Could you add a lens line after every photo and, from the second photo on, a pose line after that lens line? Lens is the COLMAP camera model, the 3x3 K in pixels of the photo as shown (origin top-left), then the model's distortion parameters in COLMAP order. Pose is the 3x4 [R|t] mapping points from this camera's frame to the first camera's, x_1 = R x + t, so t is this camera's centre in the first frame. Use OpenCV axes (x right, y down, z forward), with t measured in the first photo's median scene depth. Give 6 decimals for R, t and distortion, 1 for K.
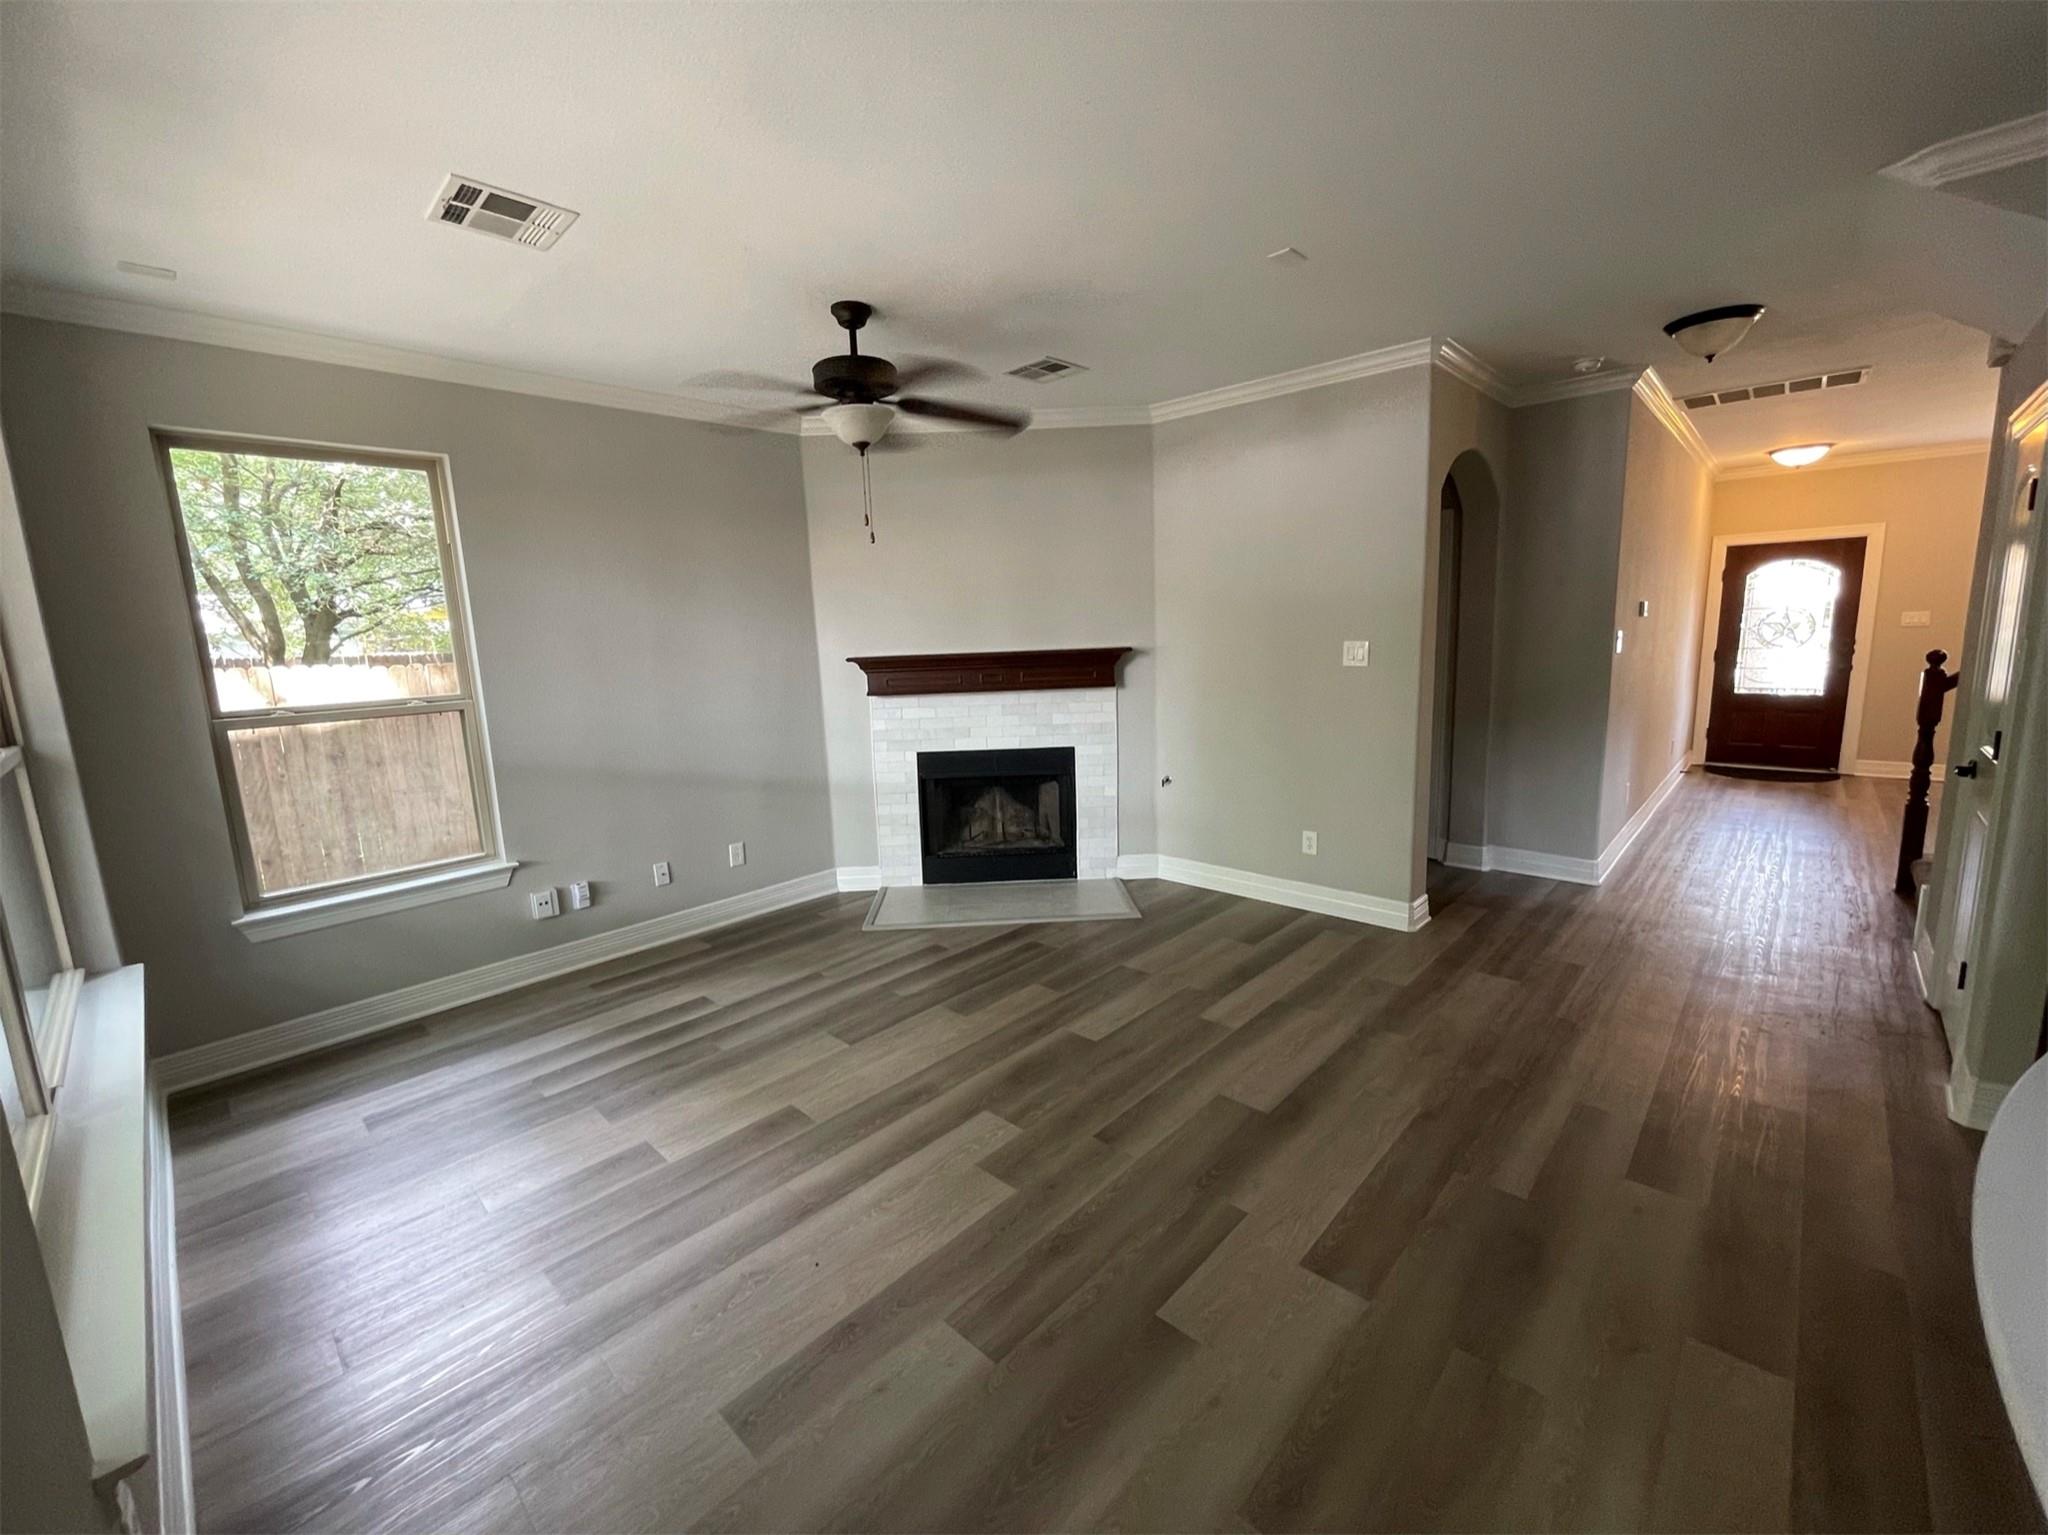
lens RADIAL K [[828.4, 0, 1024.7], [0, 828.4, 758.4], [0, 0, 1]] dist [0.001171, 0.000653]
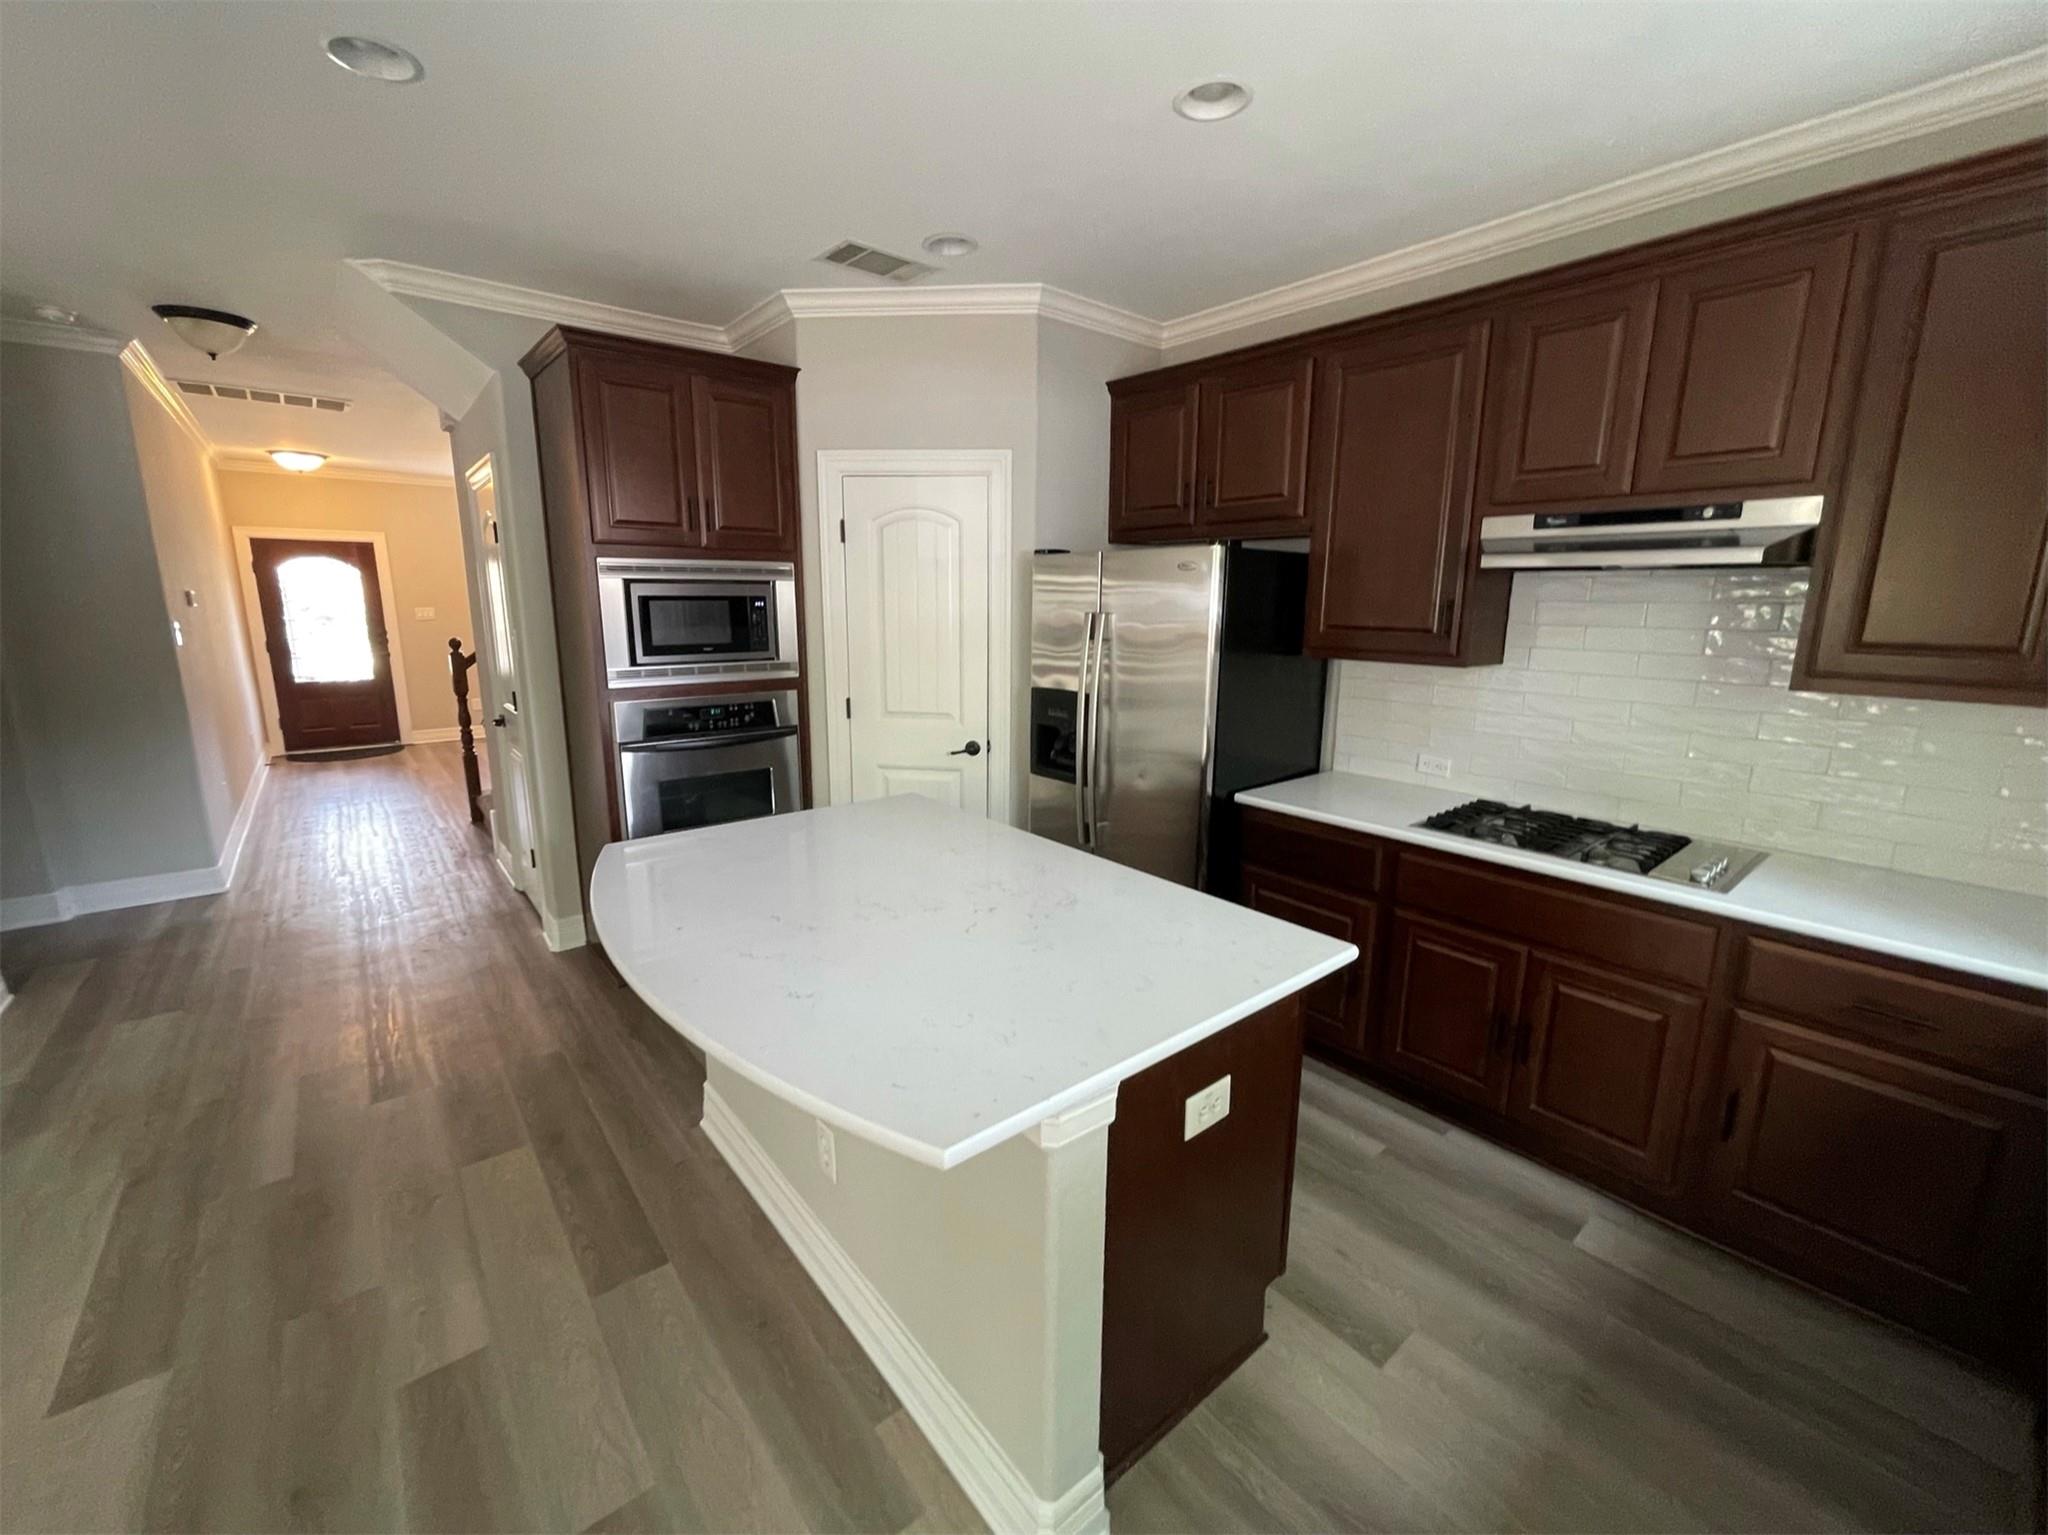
lens RADIAL K [[828.4, 0, 1024.7], [0, 828.4, 758.4], [0, 0, 1]] dist [0.001171, 0.000653]
pose [[0.122981, -0.155892, 0.980088, -0.112200], [0.147579, 0.979477, 0.137277, 0.010126], [-0.981375, 0.127758, 0.143463, -0.055089]]
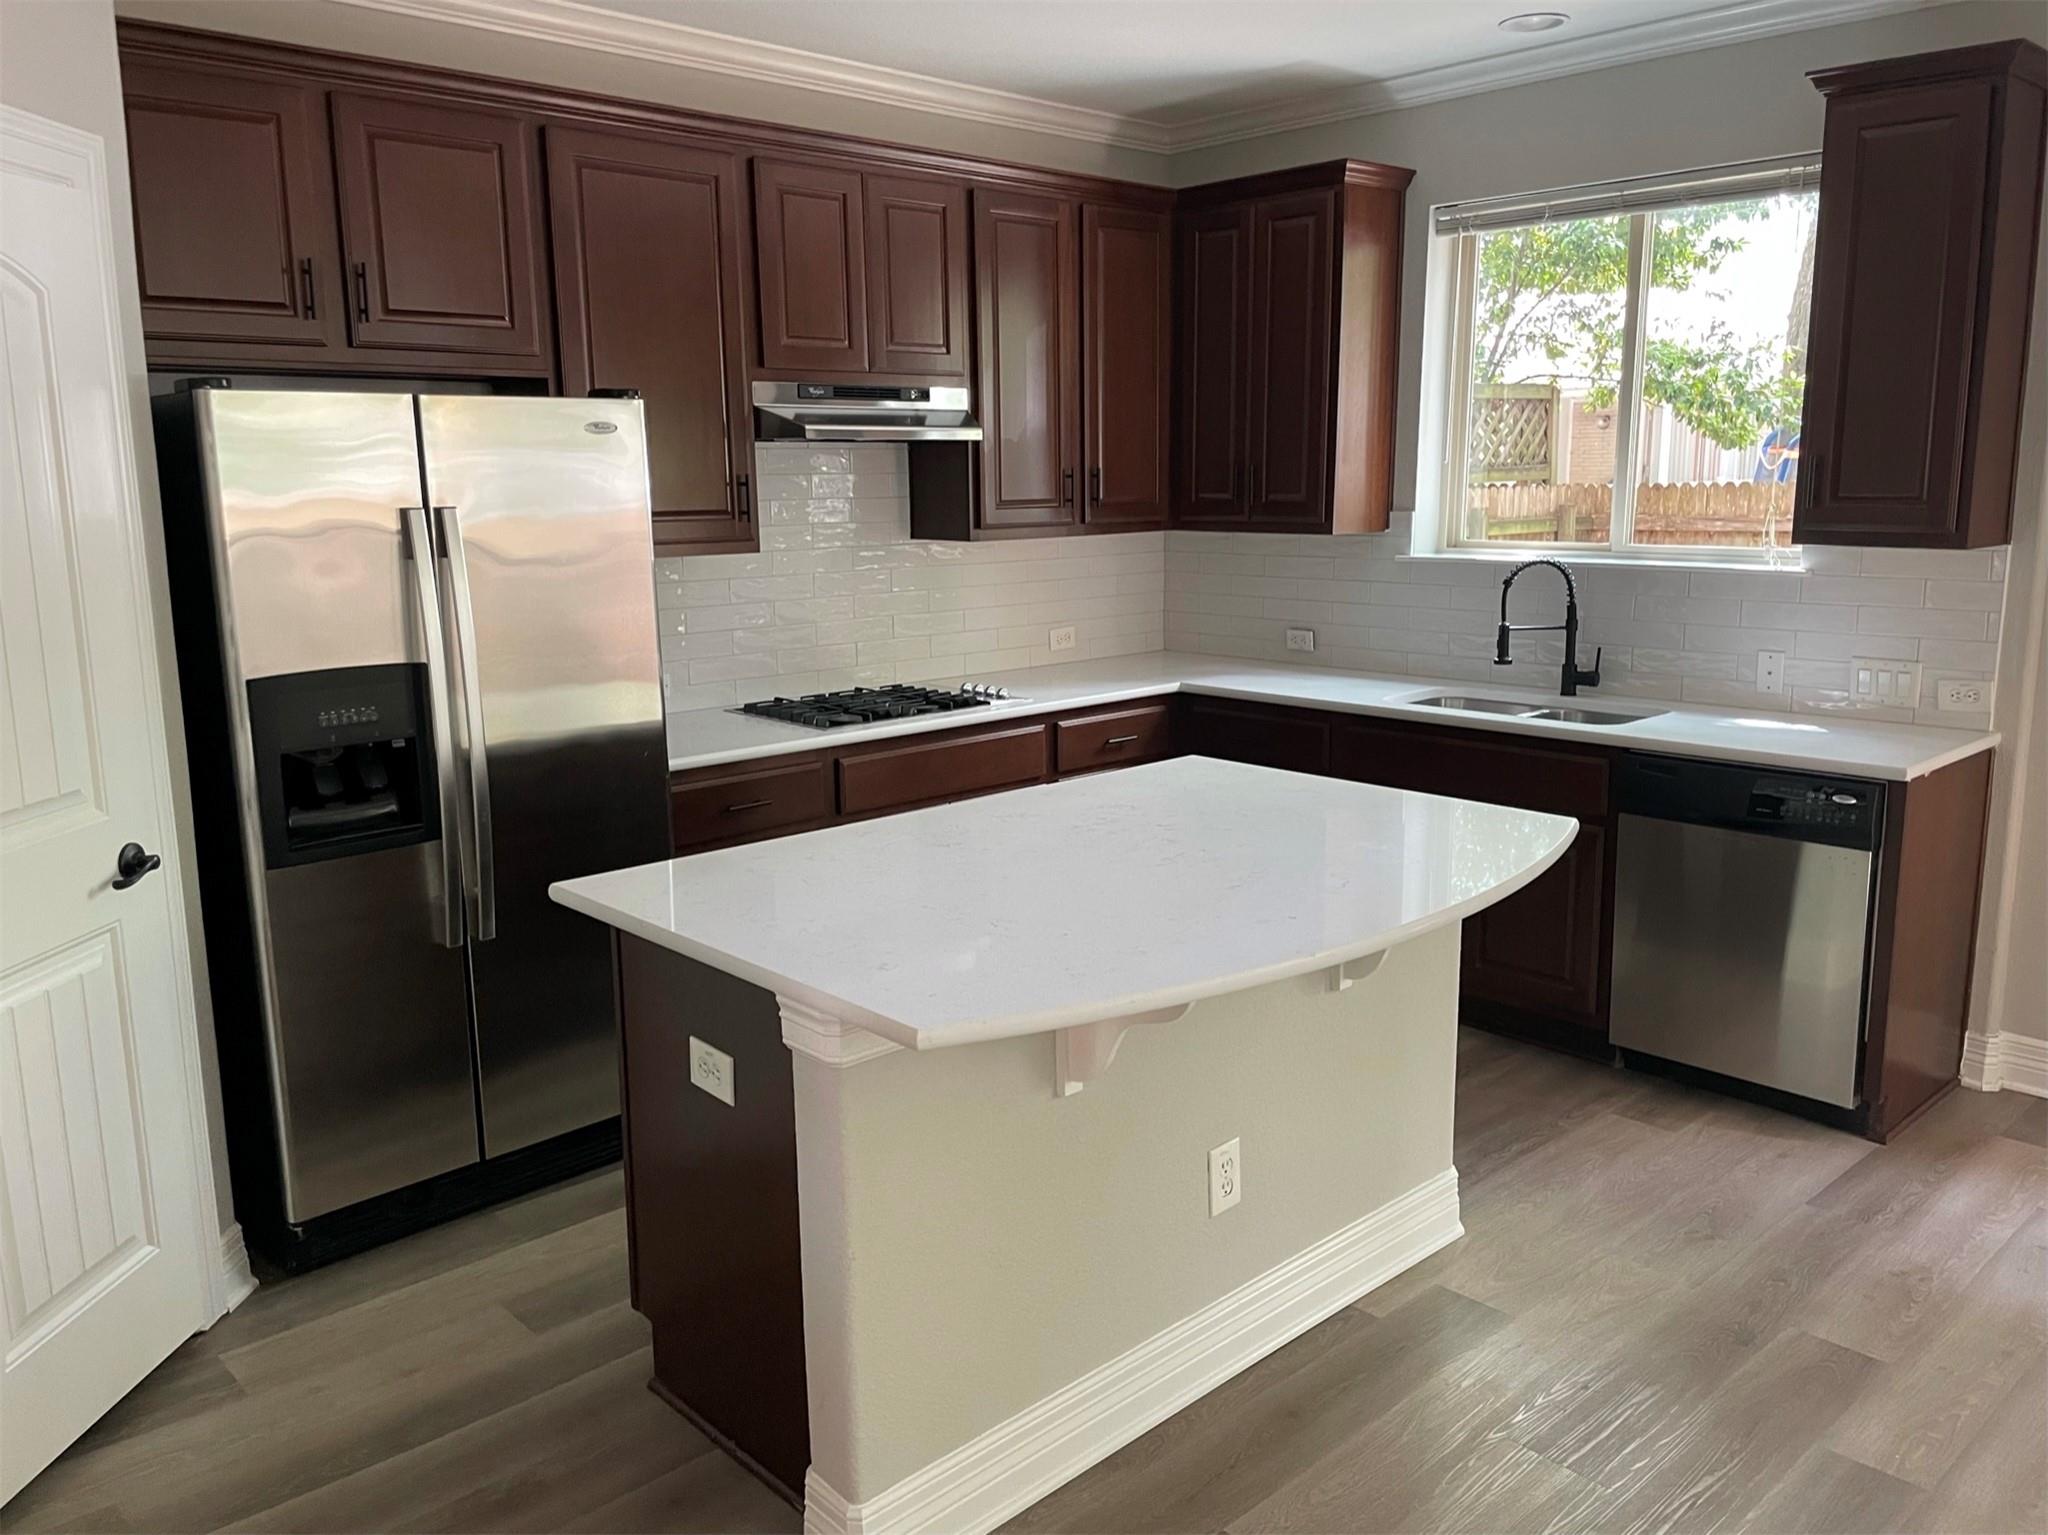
lens RADIAL K [[1532.9, 0, 1024.0], [0, 1532.9, 767.5], [0, 0, 1]] dist [0.006981, -0.005723]
pose [[-0.996463, 0.033916, 0.076882, 0.303127], [0.058286, 0.938025, 0.341632, -0.121687], [-0.060531, 0.344905, -0.936684, 0.671735]]
